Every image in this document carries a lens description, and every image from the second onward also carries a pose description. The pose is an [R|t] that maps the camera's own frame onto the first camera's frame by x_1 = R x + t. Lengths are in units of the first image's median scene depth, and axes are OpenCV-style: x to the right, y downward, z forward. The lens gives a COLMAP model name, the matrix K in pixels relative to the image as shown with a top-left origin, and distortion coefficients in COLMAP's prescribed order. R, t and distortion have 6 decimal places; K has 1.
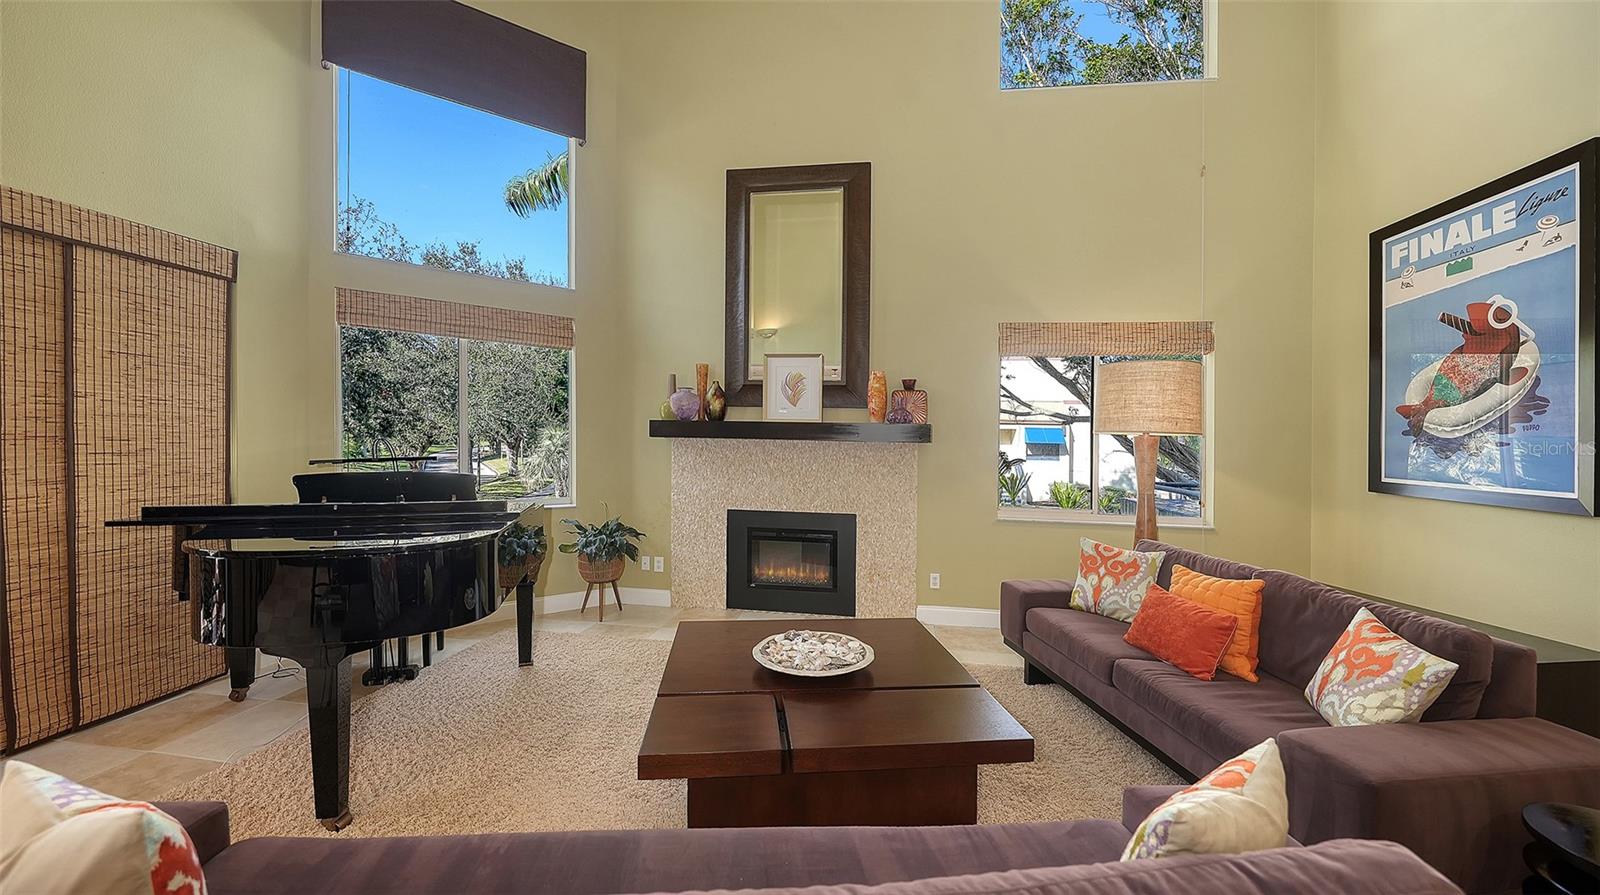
lens RADIAL K [[576.5, 0, 803.5], [0, 576.5, 440.8], [0, 0, 1]] dist [-0.001406, -0.000240]
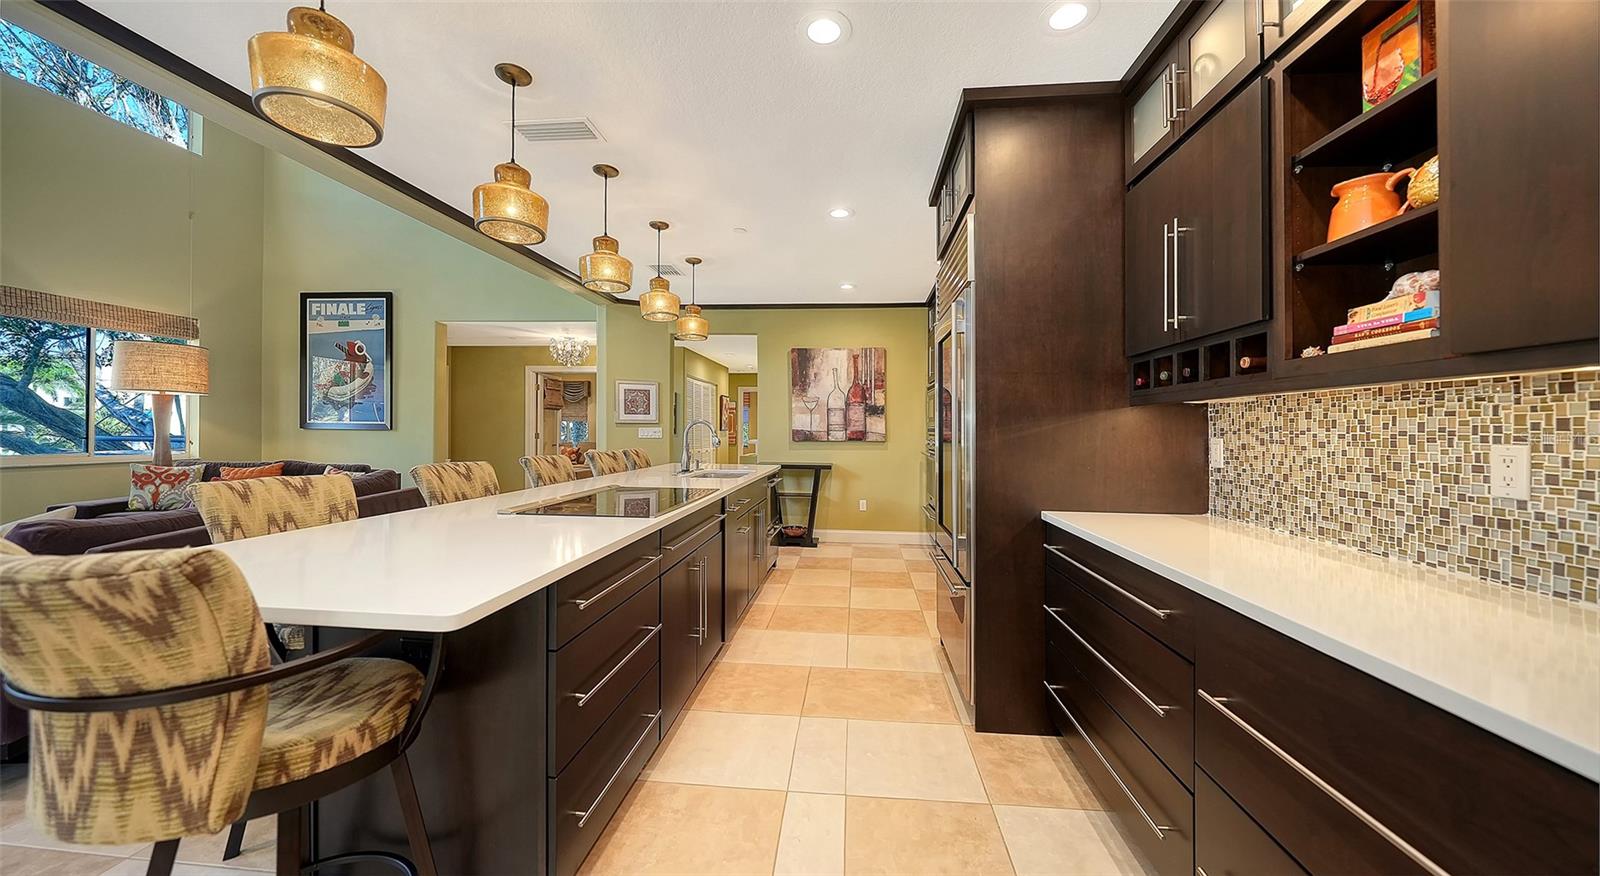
lens RADIAL K [[558.8, 0, 810.3], [0, 558.8, 426.2], [0, 0, 1]] dist [-0.006949, -0.000453]
pose [[-0.060370, -0.012981, 0.998092, -0.964402], [-0.007765, 0.999891, 0.012534, 0.045153], [-0.998146, -0.006993, -0.060464, -0.580556]]
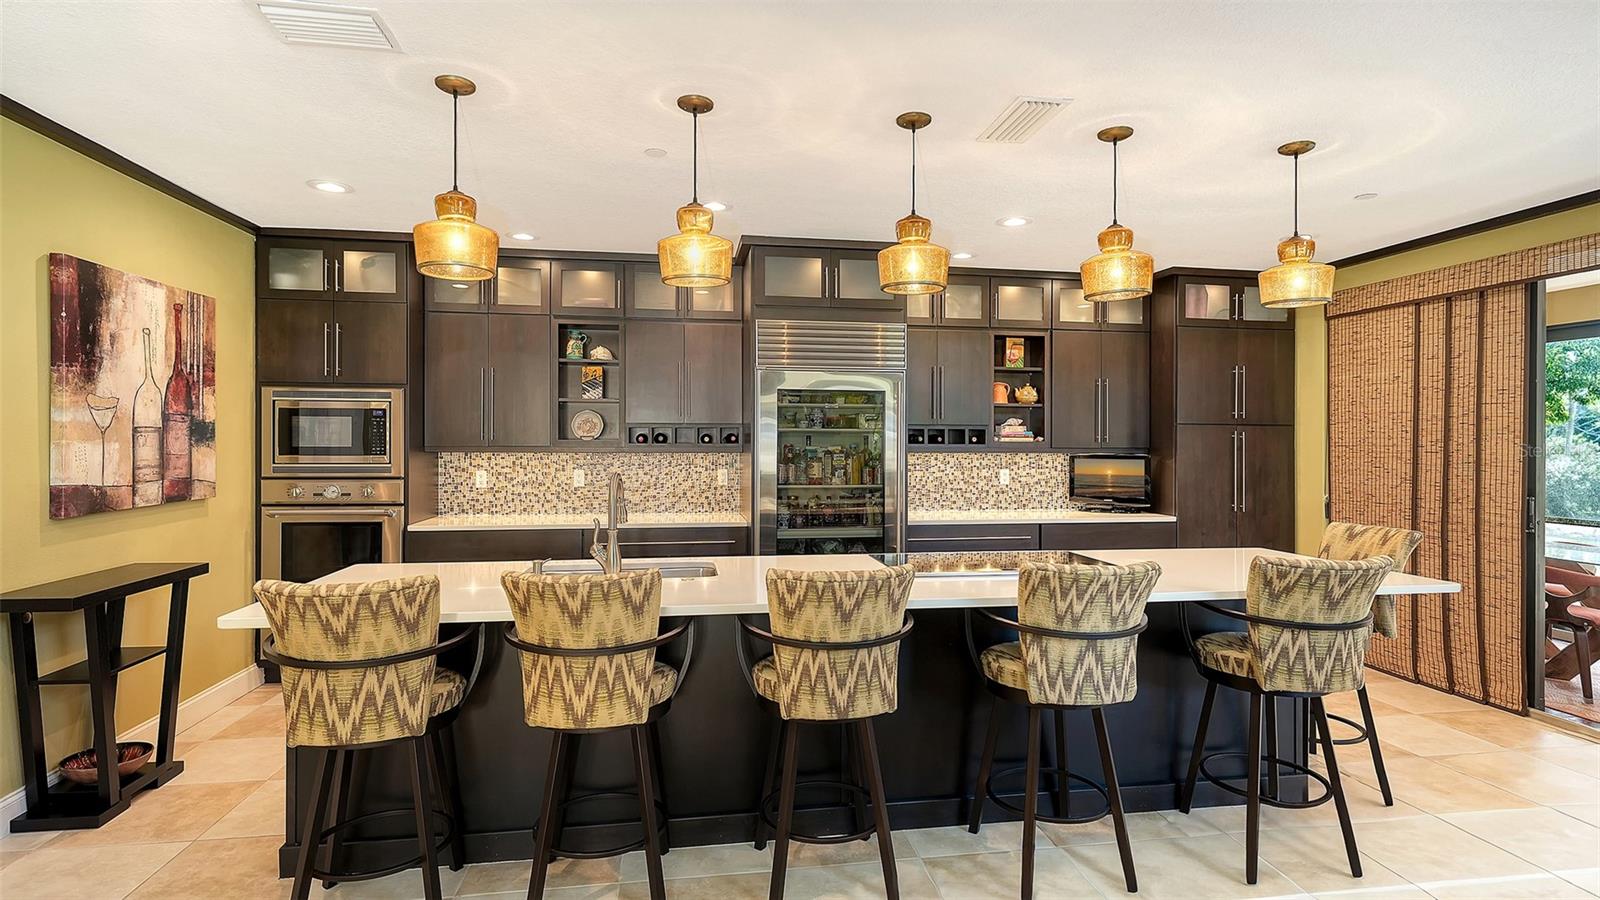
lens RADIAL K [[789.1, 0, 808.7], [0, 789.1, 449.5], [0, 0, 1]] dist [0.002644, -0.002437]
pose [[-0.952770, -0.020547, -0.302998, 0.244142], [-0.024716, 0.999645, 0.009931, 0.009402], [0.302686, 0.016951, -0.952940, 0.433176]]
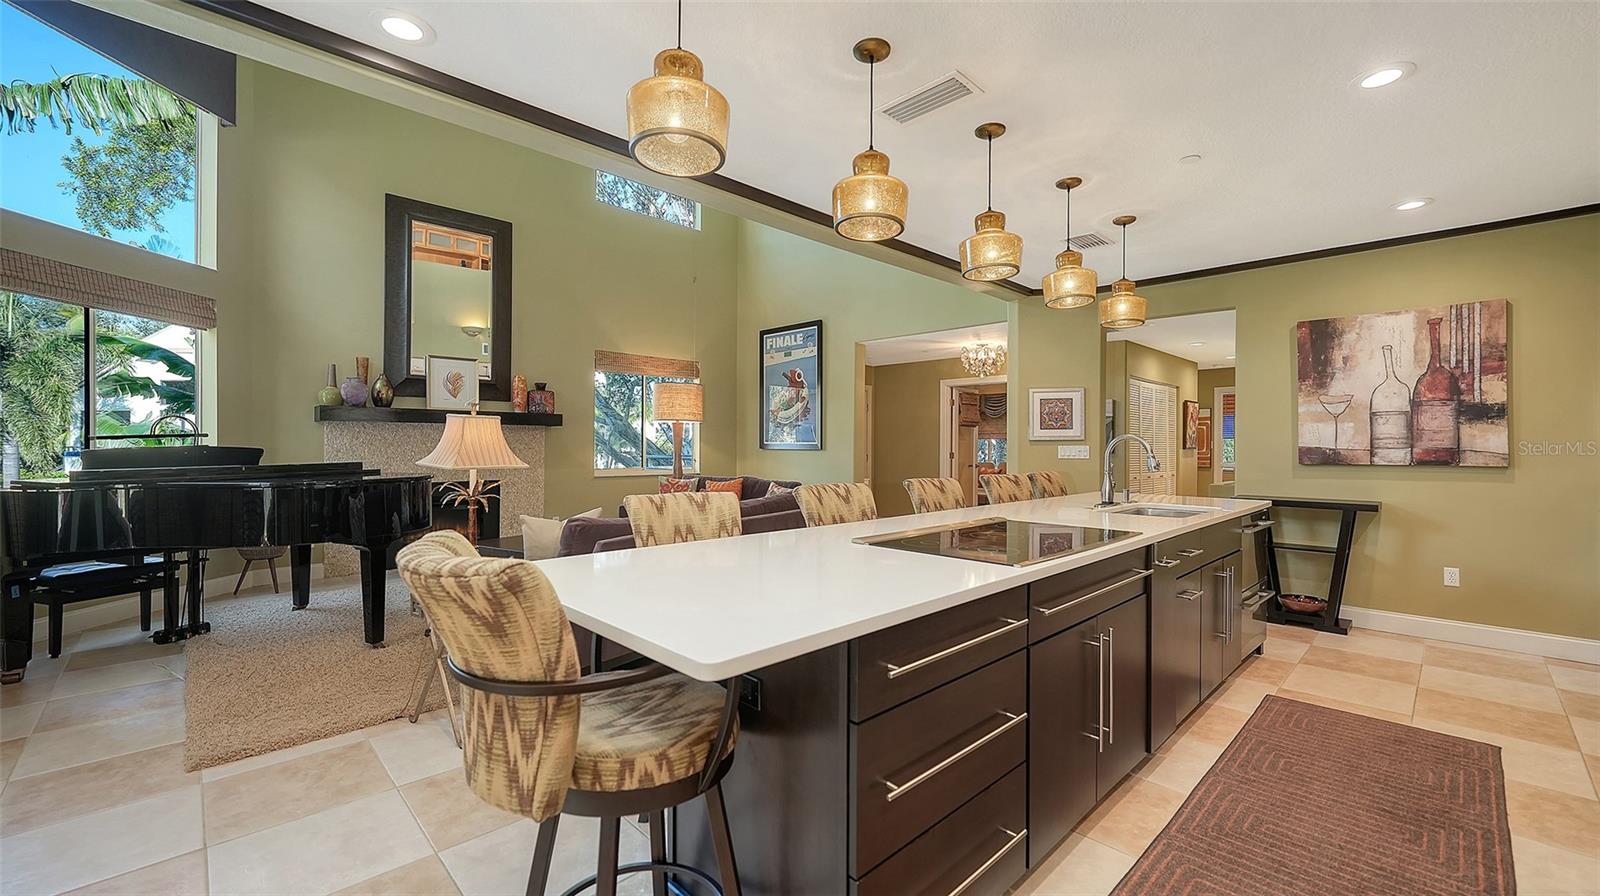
lens RADIAL K [[639.4, 0, 798.1], [0, 639.4, 452.0], [0, 0, 1]] dist [-0.001678, -0.001523]
pose [[0.611473, -0.025565, 0.790852, -0.876107], [0.011667, 0.999661, 0.023295, 0.046388], [-0.791180, -0.005018, 0.611563, -0.617430]]
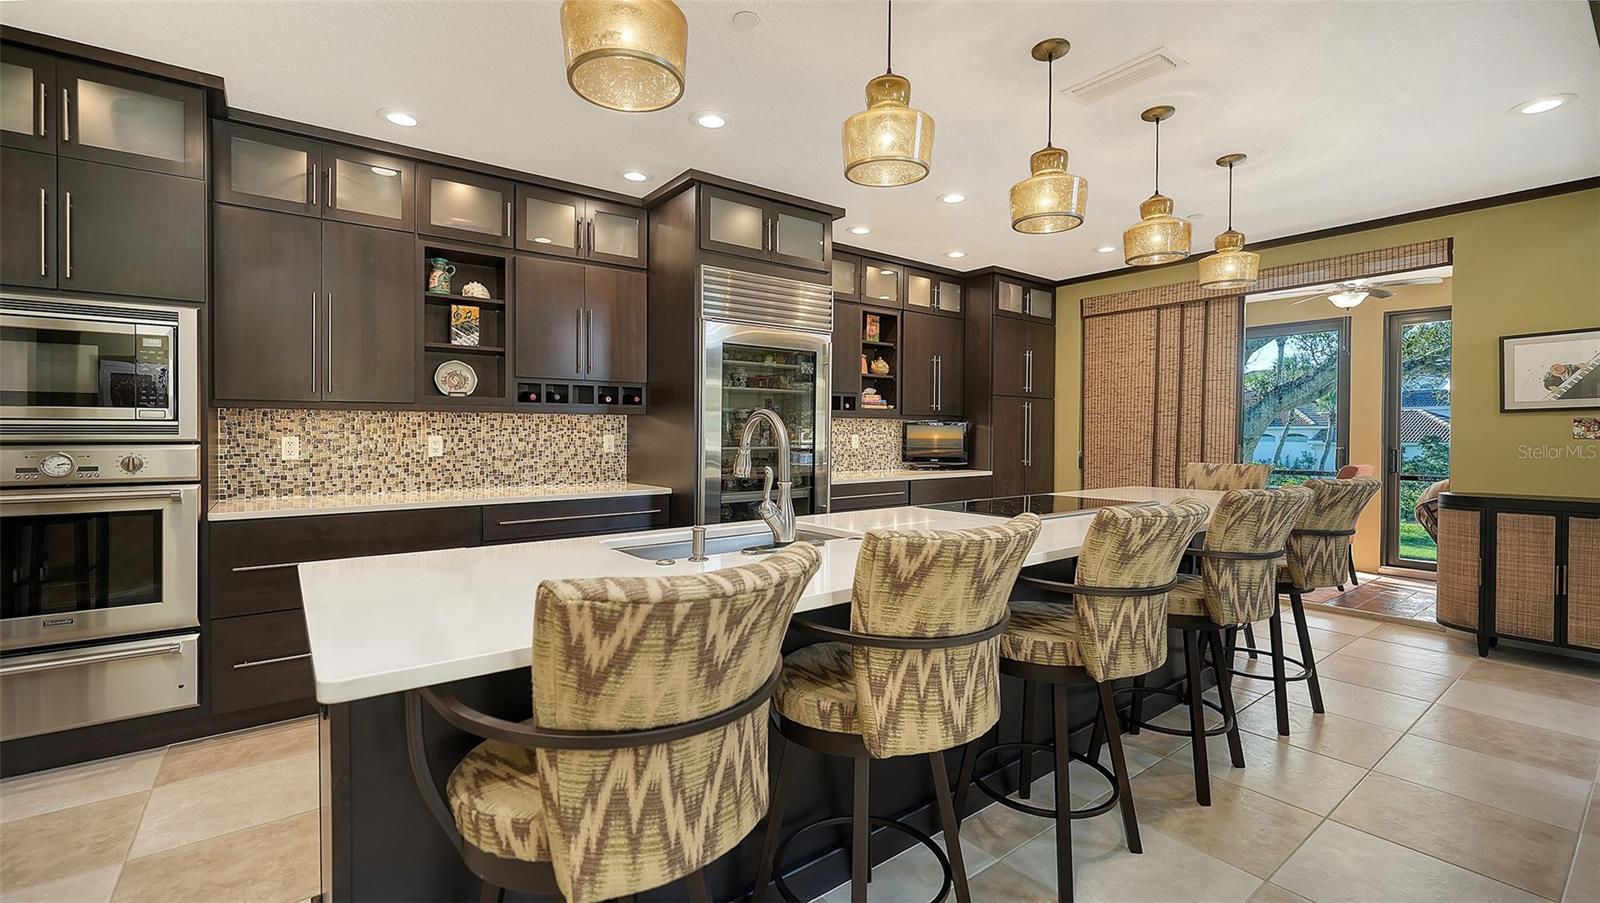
lens RADIAL K [[678.2, 0, 805.7], [0, 678.2, 440.1], [0, 0, 1]] dist [-0.001270, 0.000336]
pose [[-0.695517, -0.012440, -0.718402, 0.557512], [-0.017858, 0.999841, -0.000024, 0.071515], [0.718287, 0.012812, -0.695628, -0.013025]]
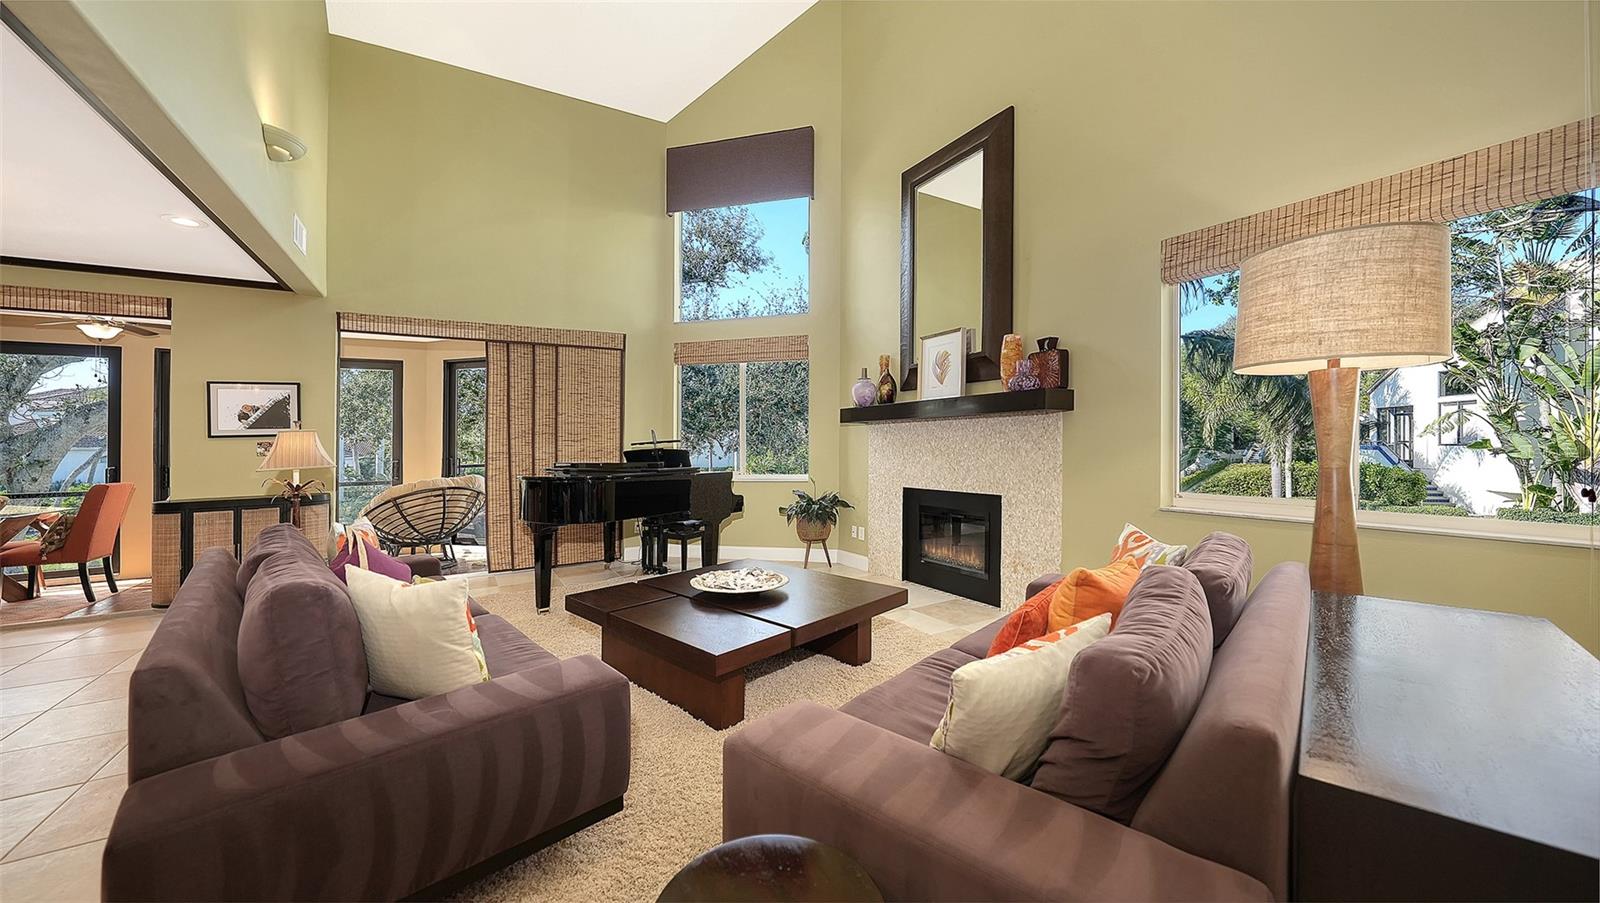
lens RADIAL K [[572.4, 0, 799.9], [0, 572.4, 436.7], [0, 0, 1]] dist [-0.006006, -0.000529]
pose [[0.638964, -0.038506, -0.768273, 0.750947], [0.022480, 0.999255, -0.031386, 0.071708], [0.768908, 0.002784, 0.639353, 0.233987]]
